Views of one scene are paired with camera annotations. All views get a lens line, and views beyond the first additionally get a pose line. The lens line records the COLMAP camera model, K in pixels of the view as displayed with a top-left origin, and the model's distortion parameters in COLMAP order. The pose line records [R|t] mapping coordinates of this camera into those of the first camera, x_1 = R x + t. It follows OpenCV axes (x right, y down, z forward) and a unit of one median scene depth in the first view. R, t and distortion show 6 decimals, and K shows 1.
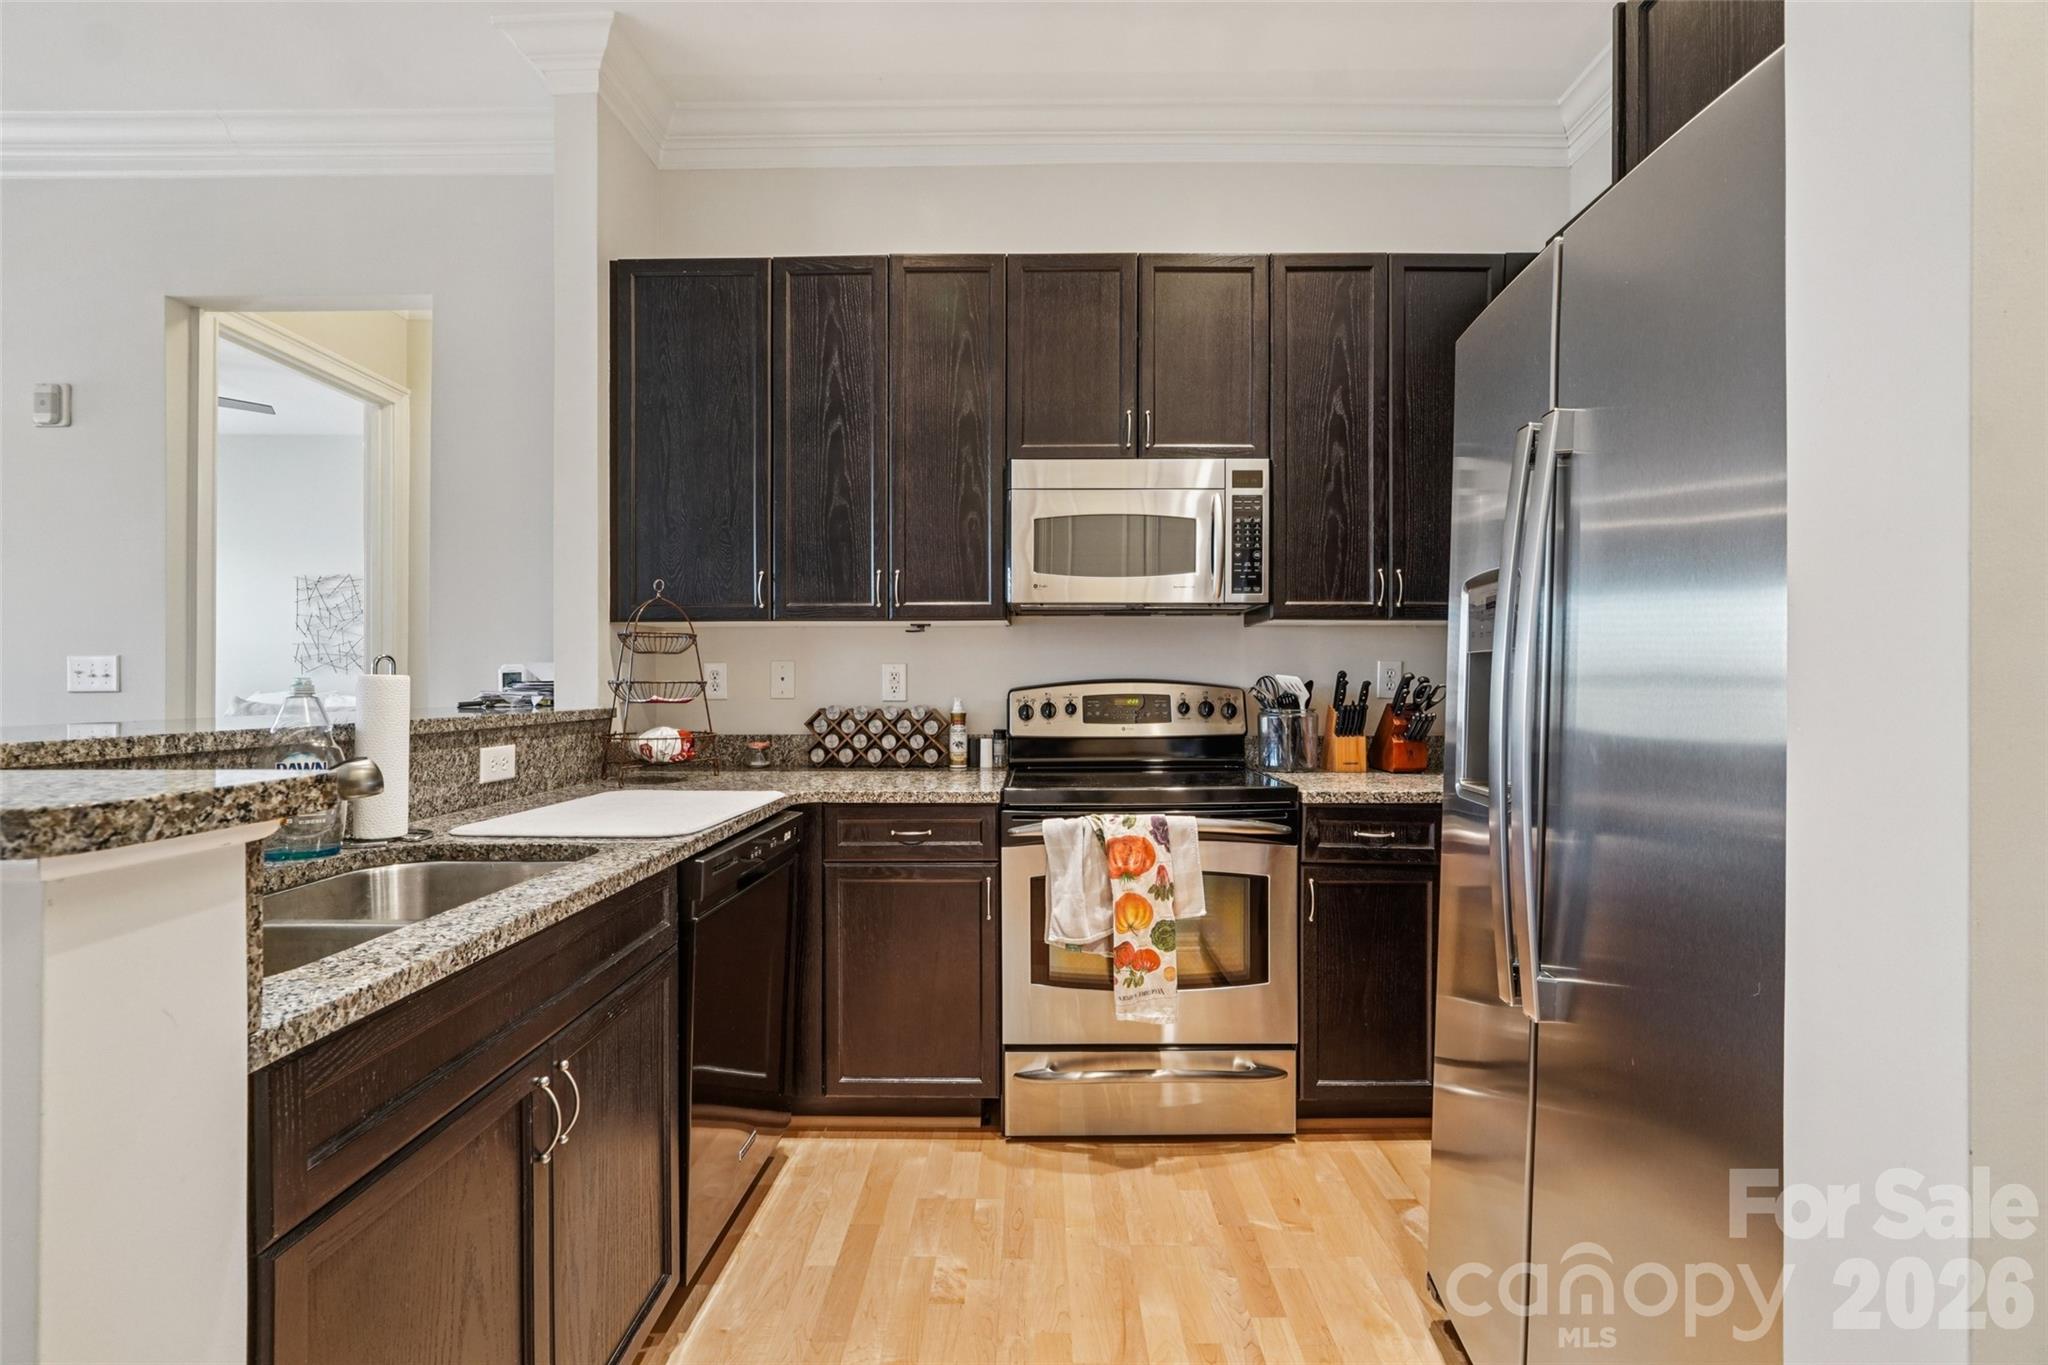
lens RADIAL K [[865.0, 0, 1035.3], [0, 865.0, 680.0], [0, 0, 1]] dist [-0.013782, 0.005056]
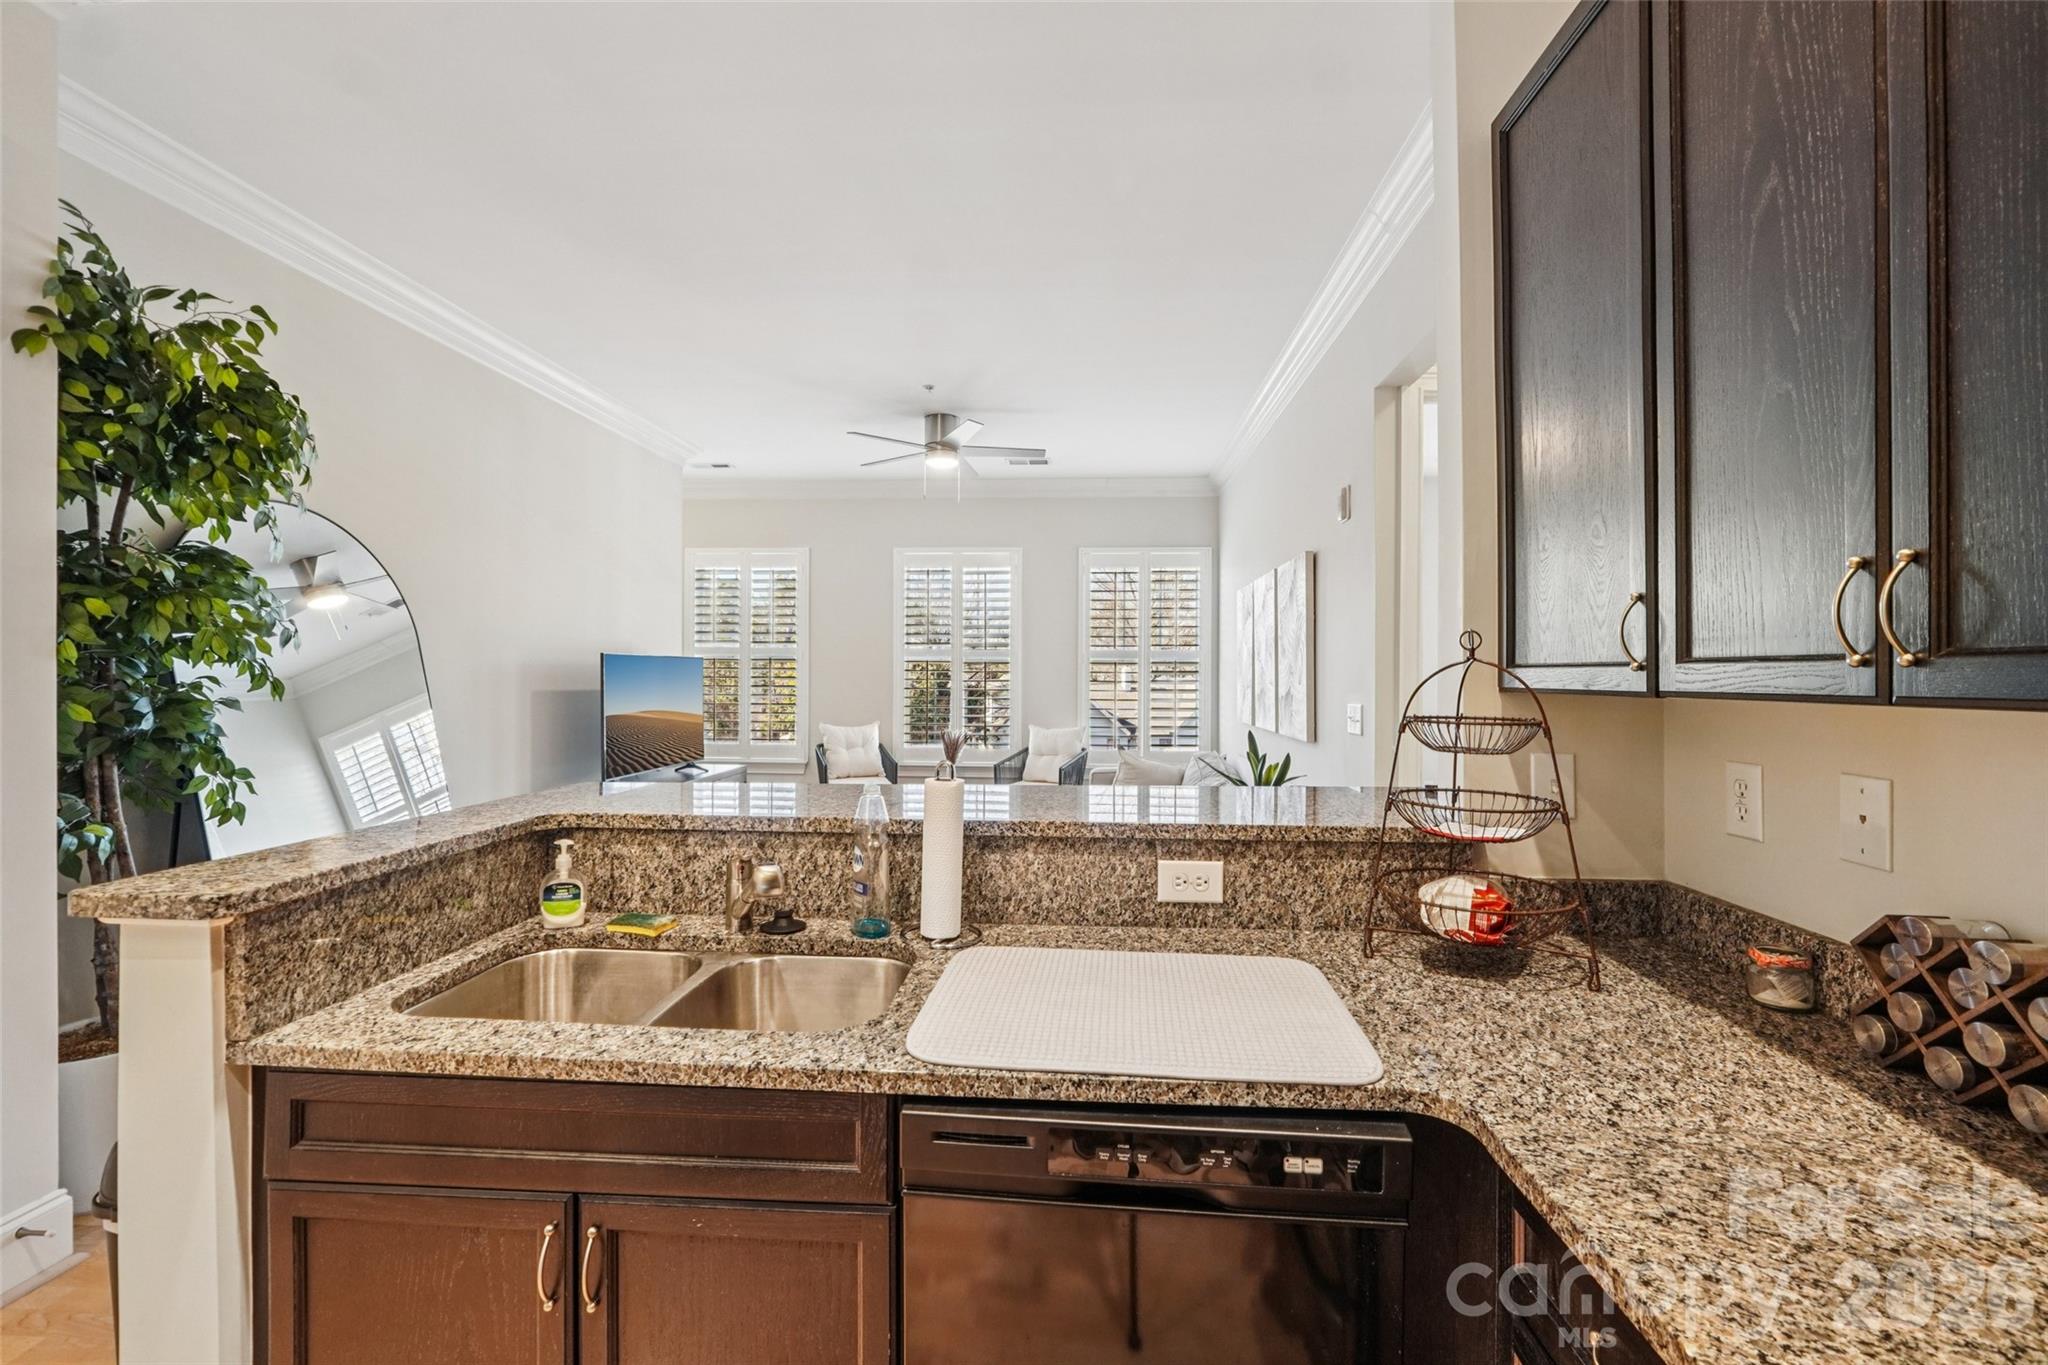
lens RADIAL K [[865.0, 0, 1017.3], [0, 865.0, 672.6], [0, 0, 1]] dist [-0.013782, 0.005056]
pose [[-0.067291, -0.001995, -0.997731, 0.198095], [-0.001007, 0.999998, -0.001931, -0.092421], [0.997733, 0.000875, -0.067293, 0.796402]]
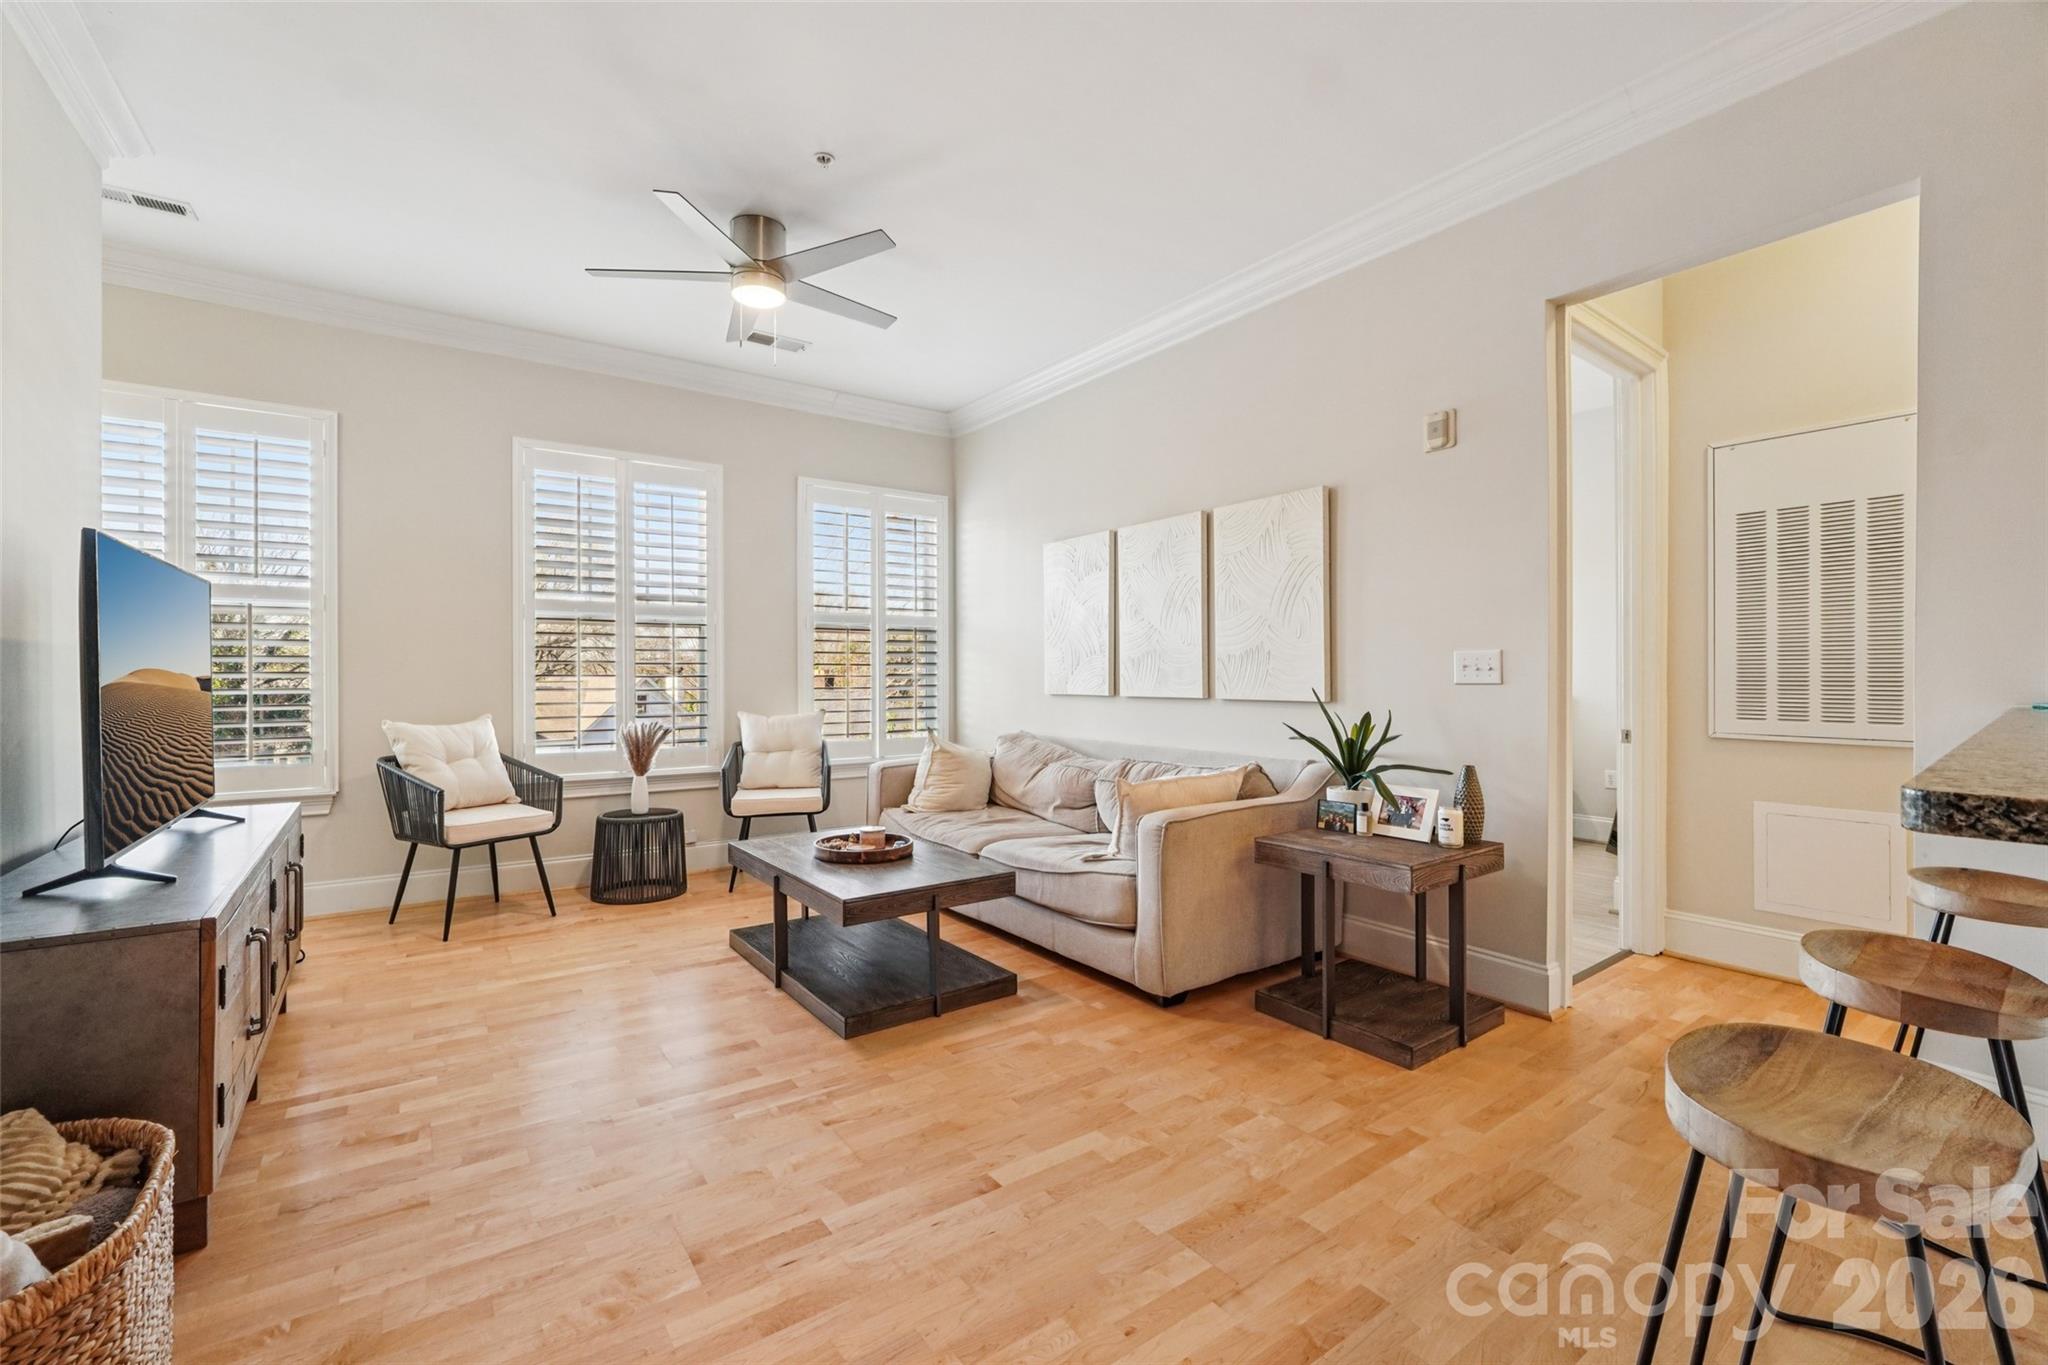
lens RADIAL K [[865.0, 0, 1026.7], [0, 865.0, 677.7], [0, 0, 1]] dist [-0.013782, 0.005056]
pose [[0.588817, 0.001994, -0.808264, -0.720473], [0.003543, 0.999981, 0.005047, -0.002202], [0.808259, -0.005836, 0.588798, -0.151759]]
